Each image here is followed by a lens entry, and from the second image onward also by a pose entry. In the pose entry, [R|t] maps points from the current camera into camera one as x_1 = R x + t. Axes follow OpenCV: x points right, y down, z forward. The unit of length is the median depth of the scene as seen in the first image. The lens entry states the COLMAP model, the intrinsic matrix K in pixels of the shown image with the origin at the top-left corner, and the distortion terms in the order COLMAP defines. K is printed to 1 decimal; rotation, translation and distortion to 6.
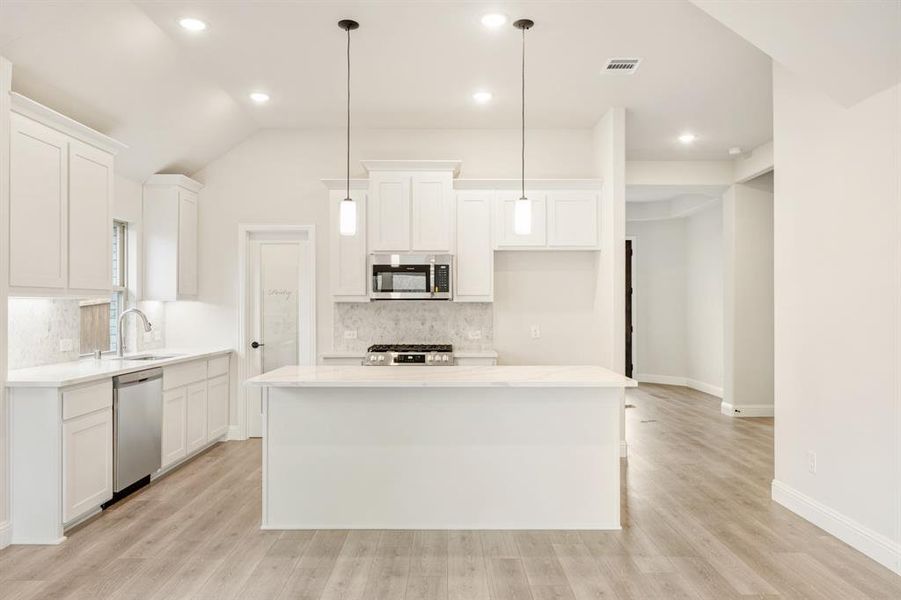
lens RADIAL K [[602.0, 0, 452.0], [0, 602.0, 303.7], [0, 0, 1]] dist [0.000990, 0.003434]
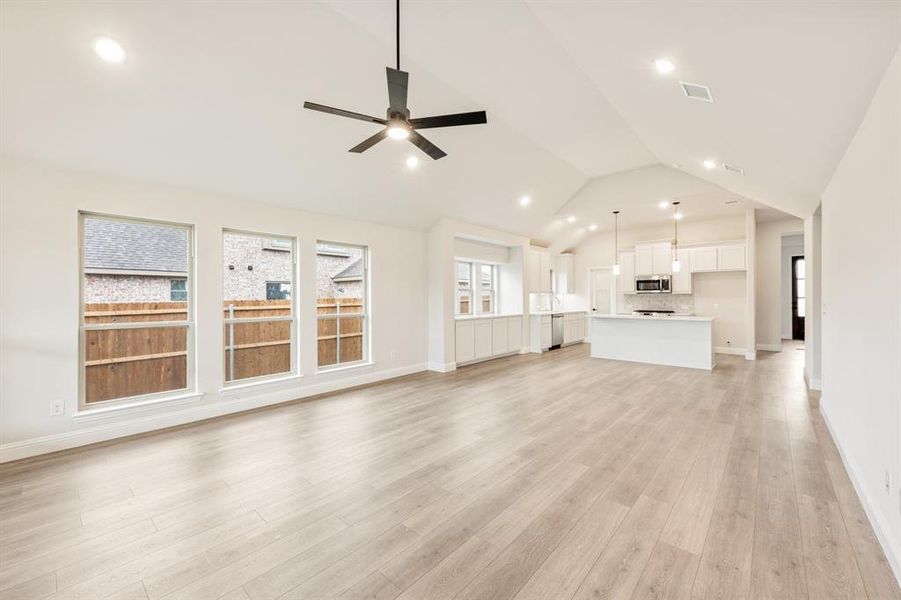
lens RADIAL K [[362.5, 0, 452.5], [0, 362.5, 295.7], [0, 0, 1]] dist [-0.001517, 0.000197]
pose [[0.744237, -0.003471, -0.667907, 0.338695], [0.006638, 0.999976, 0.002200, -0.005082], [0.667883, -0.006071, 0.744242, -0.761426]]
